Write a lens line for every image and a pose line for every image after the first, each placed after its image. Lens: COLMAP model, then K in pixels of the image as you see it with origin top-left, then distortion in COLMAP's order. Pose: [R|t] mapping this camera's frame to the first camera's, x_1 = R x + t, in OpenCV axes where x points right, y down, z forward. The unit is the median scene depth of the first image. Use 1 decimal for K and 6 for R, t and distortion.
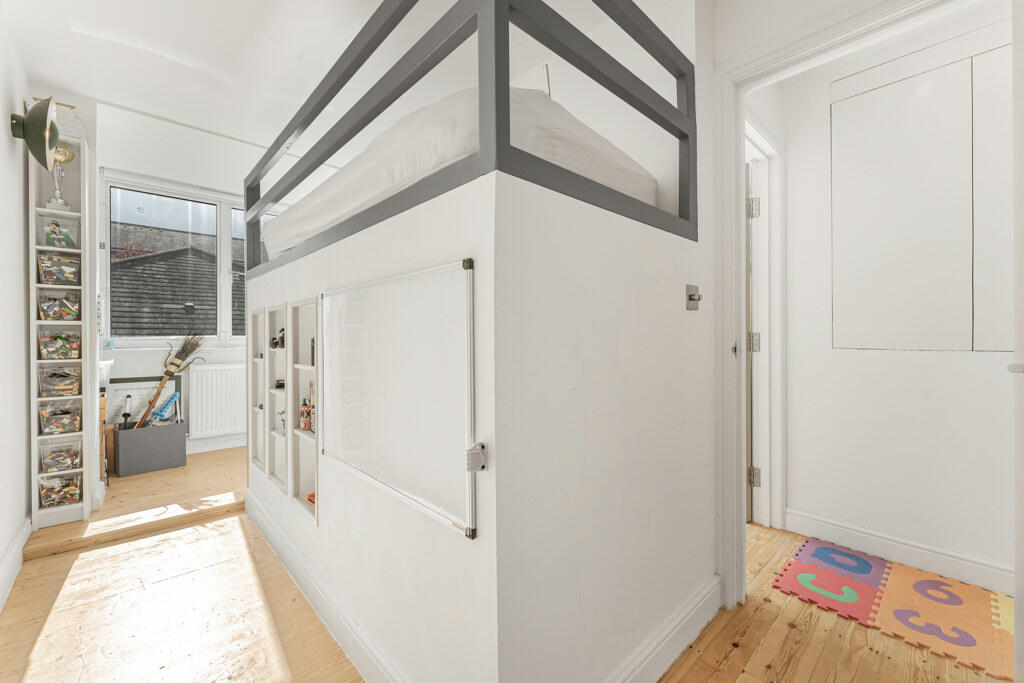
lens RADIAL K [[411.4, 0, 489.6], [0, 411.4, 335.6], [0, 0, 1]] dist [-0.000009, -0.000079]
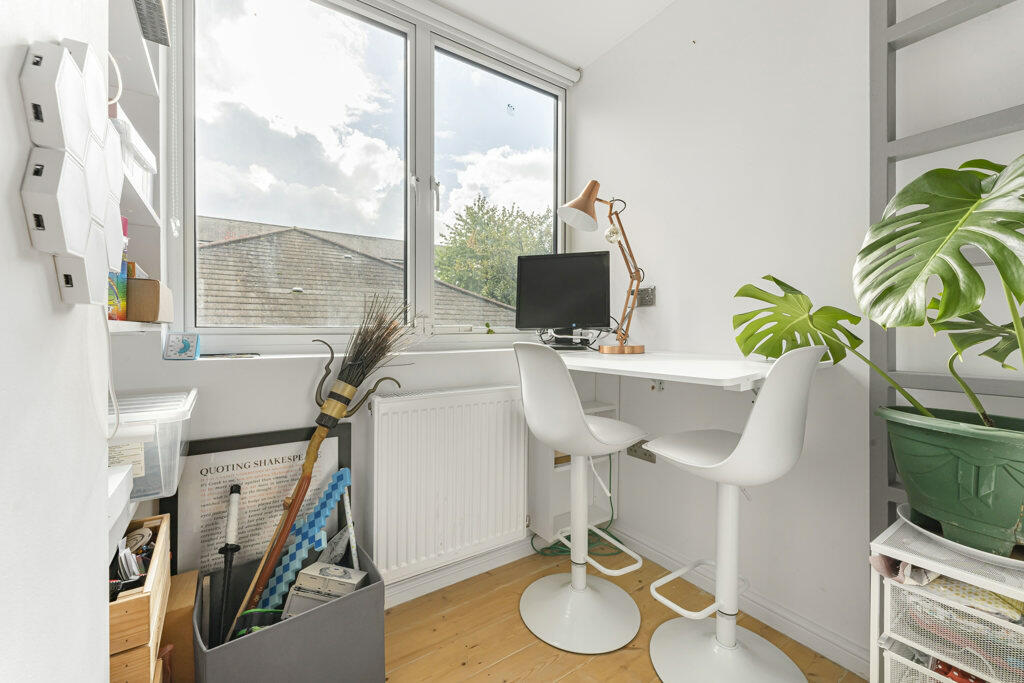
lens RADIAL K [[411.4, 0, 489.6], [0, 411.4, 335.6], [0, 0, 1]] dist [-0.000009, -0.000079]
pose [[0.986450, 0.011343, -0.163670, -0.556836], [-0.008259, 0.999776, 0.019511, 0.002949], [0.163854, -0.017895, 0.986322, 0.634191]]
